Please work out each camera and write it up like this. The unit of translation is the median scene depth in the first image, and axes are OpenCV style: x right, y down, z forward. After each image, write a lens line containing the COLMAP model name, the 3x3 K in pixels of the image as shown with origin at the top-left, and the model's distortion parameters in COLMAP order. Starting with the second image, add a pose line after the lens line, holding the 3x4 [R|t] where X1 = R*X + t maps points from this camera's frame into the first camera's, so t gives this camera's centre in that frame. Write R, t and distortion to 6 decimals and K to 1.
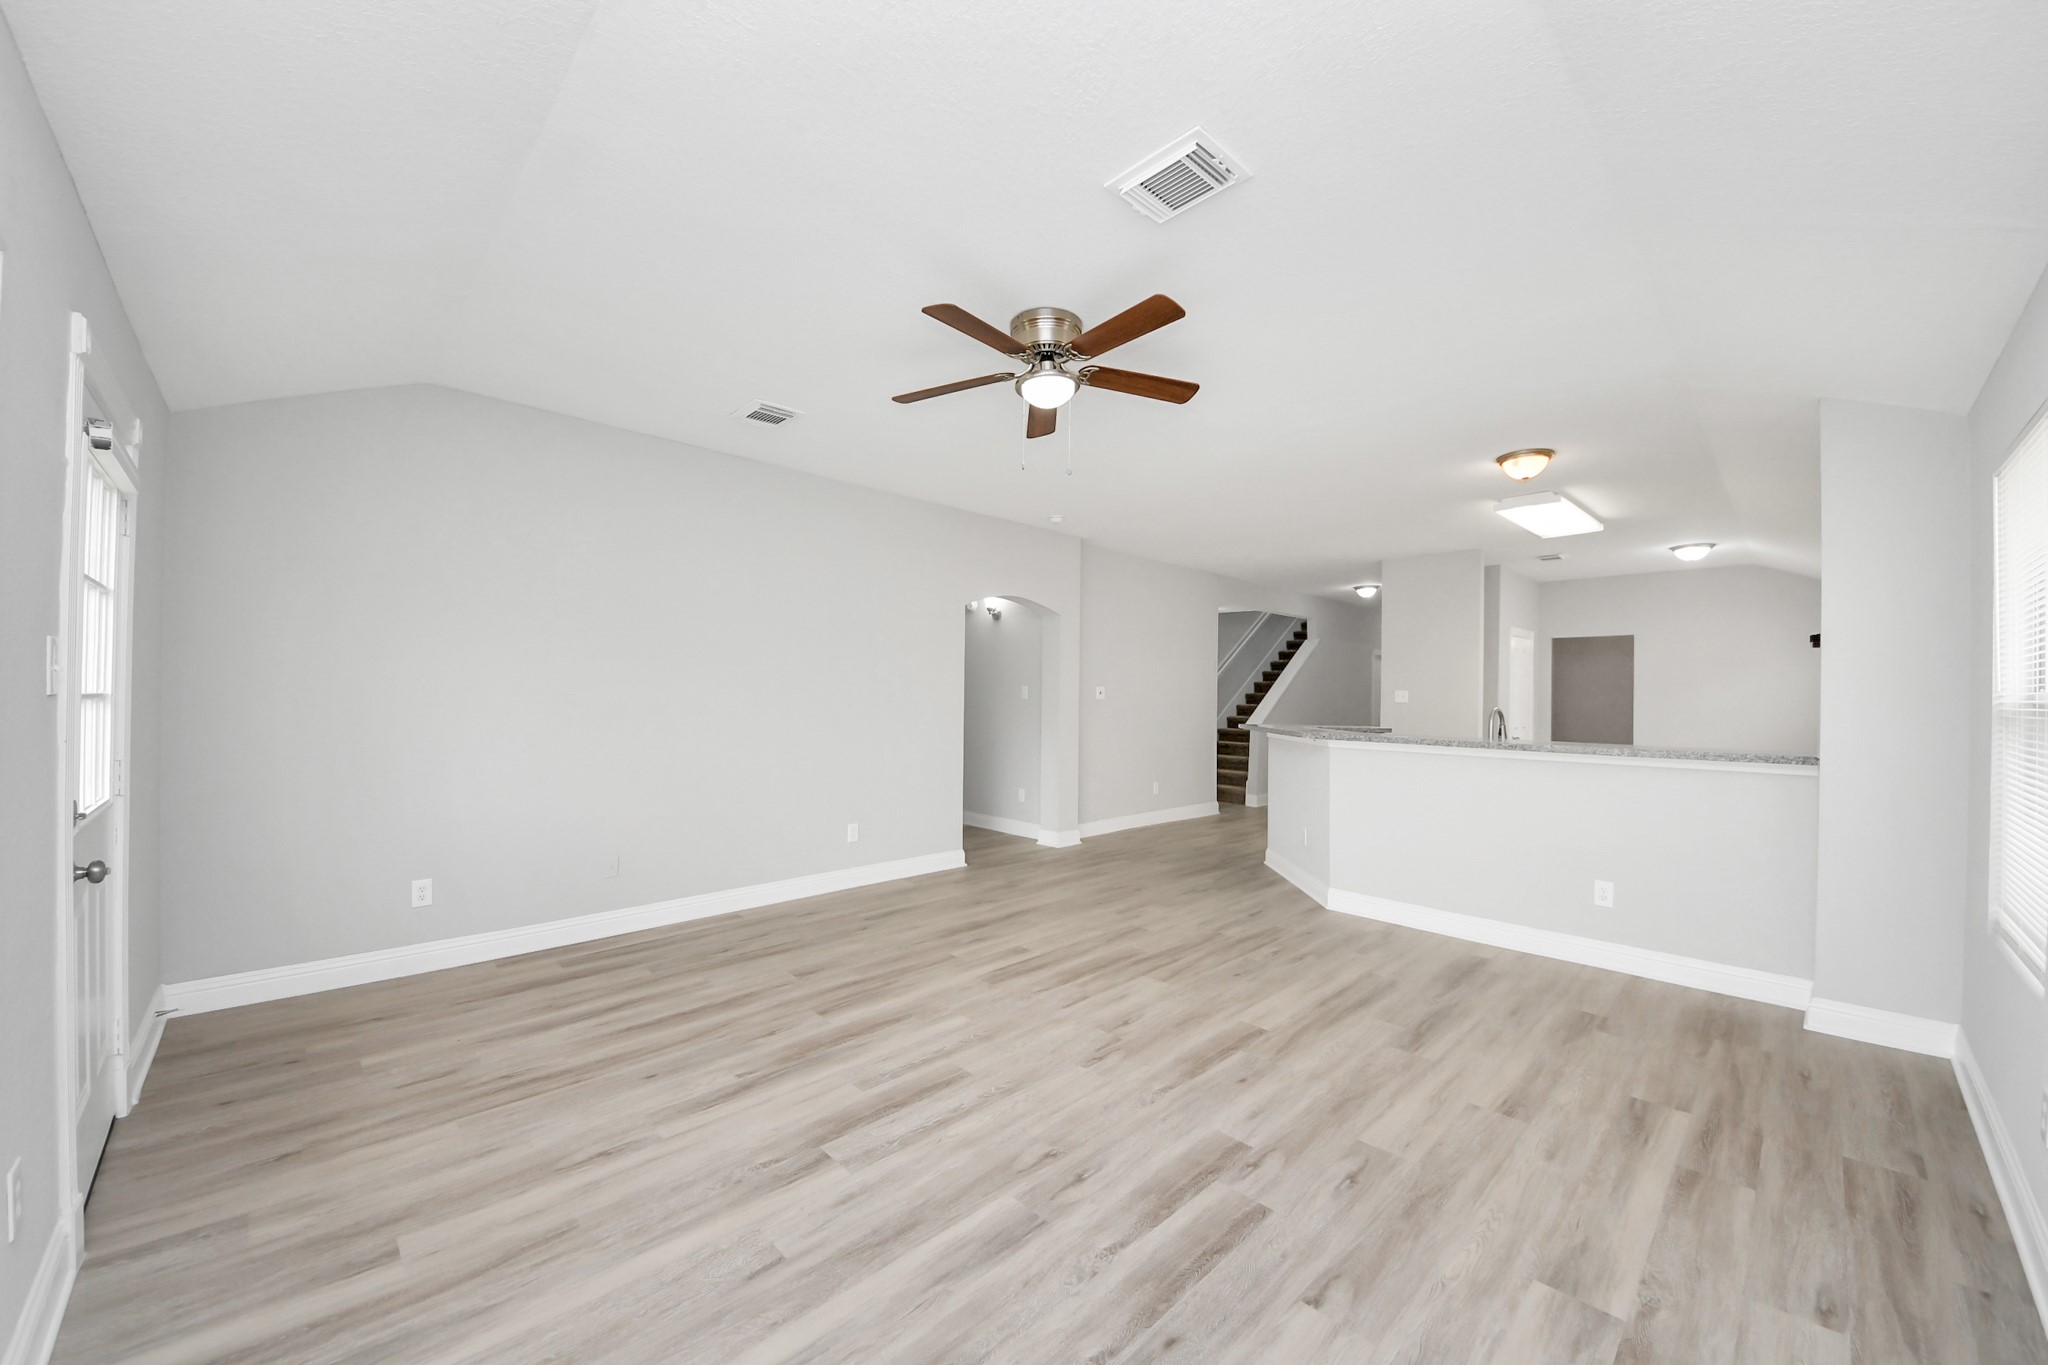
lens RADIAL K [[733.3, 0, 1011.4], [0, 733.3, 700.8], [0, 0, 1]] dist [0.012735, -0.014212]
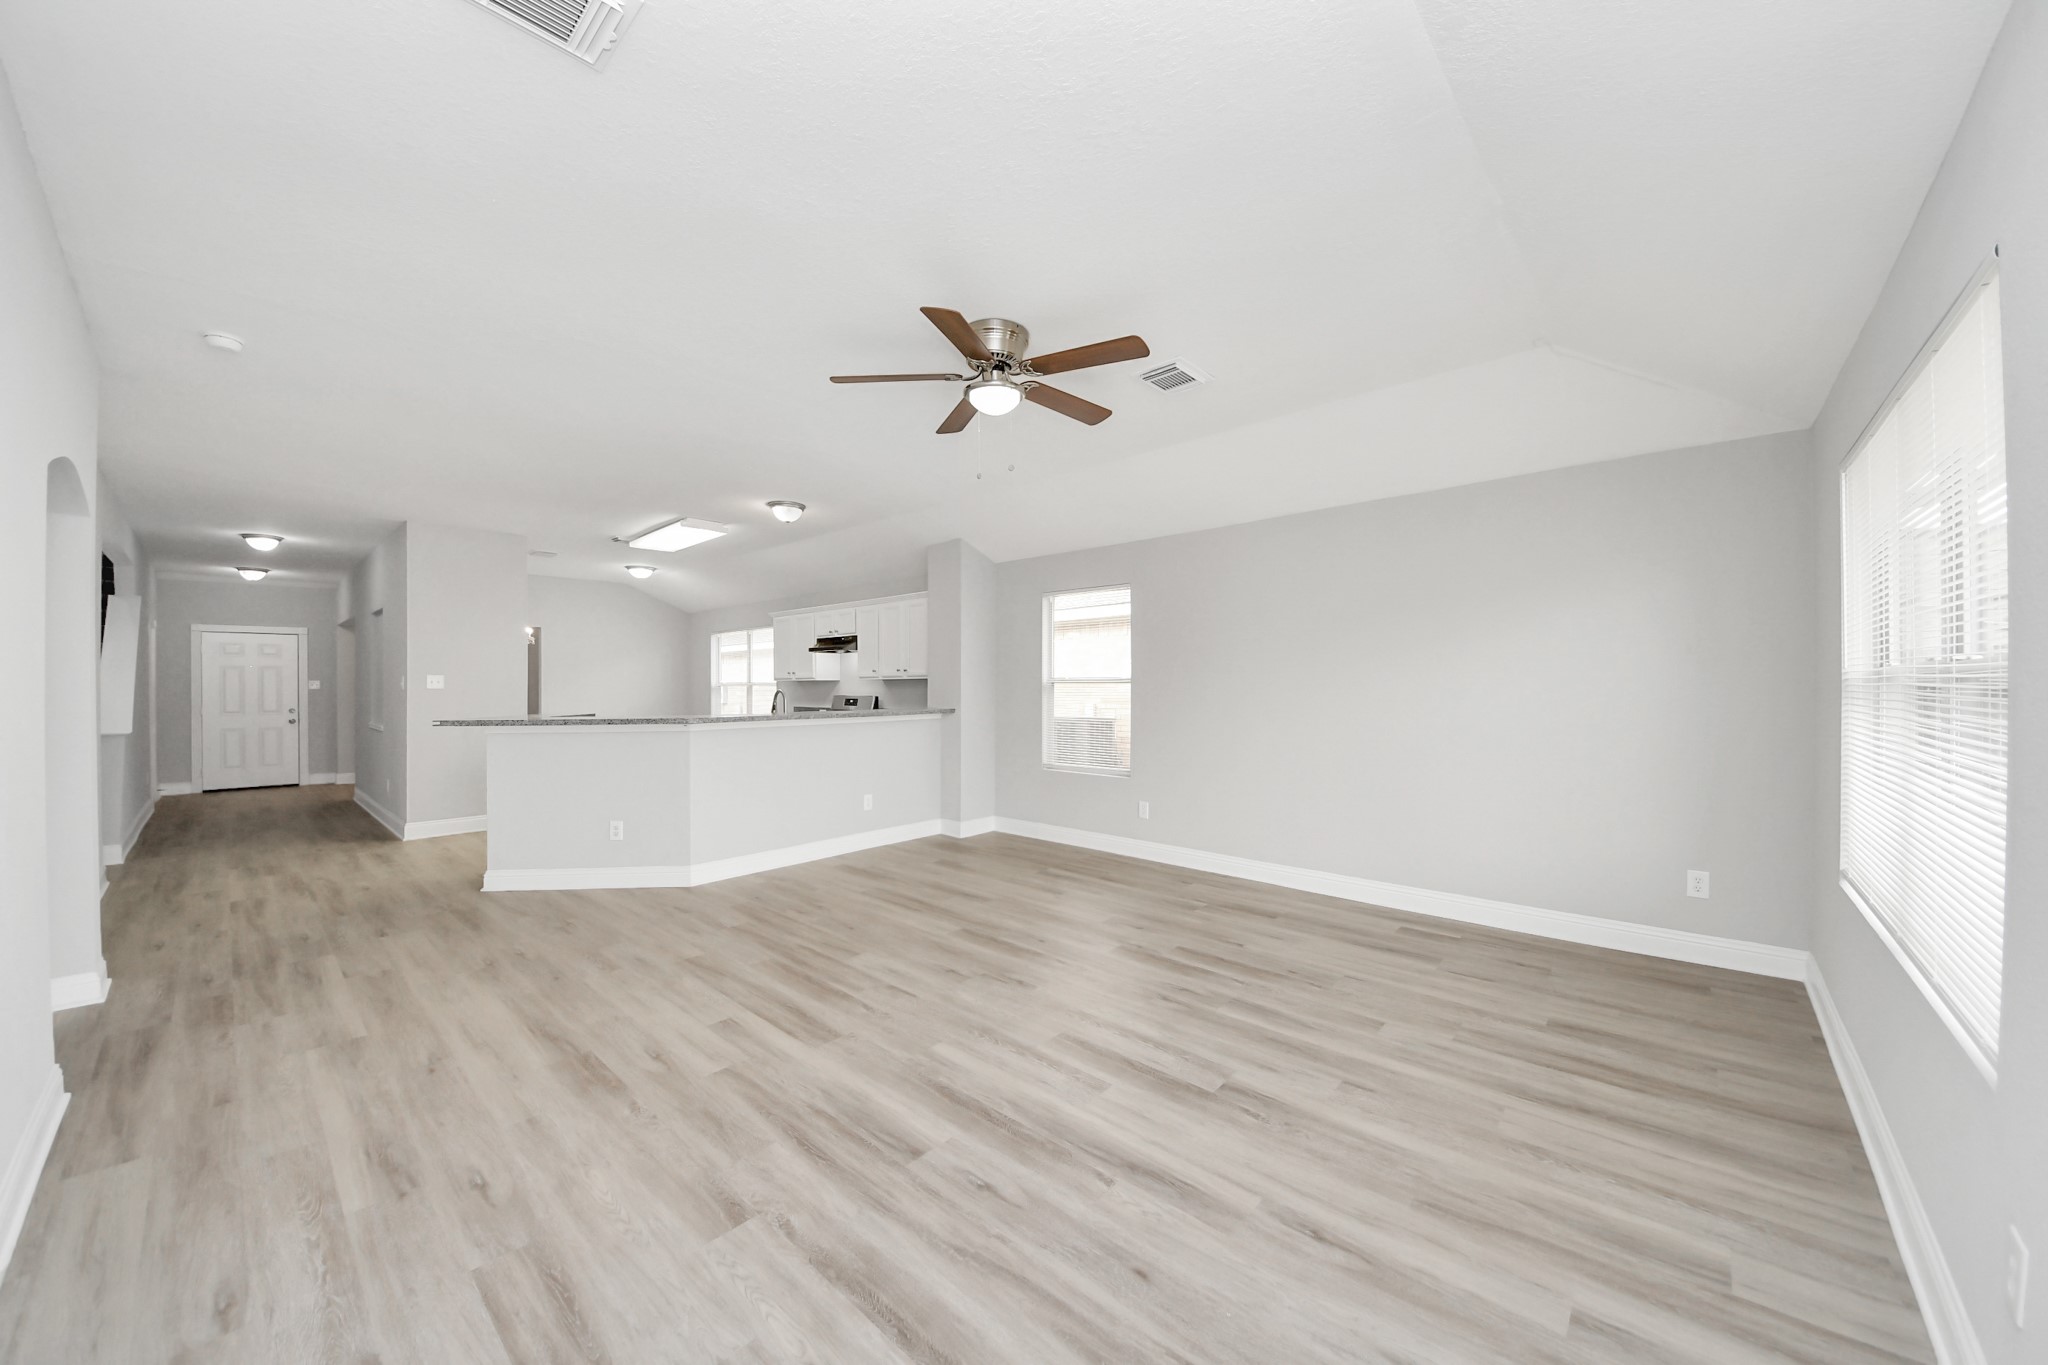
lens RADIAL K [[733.3, 0, 1011.4], [0, 733.3, 700.8], [0, 0, 1]] dist [0.012735, -0.014212]
pose [[-0.043880, -0.047826, 0.997891, -1.004189], [0.020685, 0.998596, 0.048769, -0.018430], [-0.998823, 0.022782, -0.042829, 1.031082]]
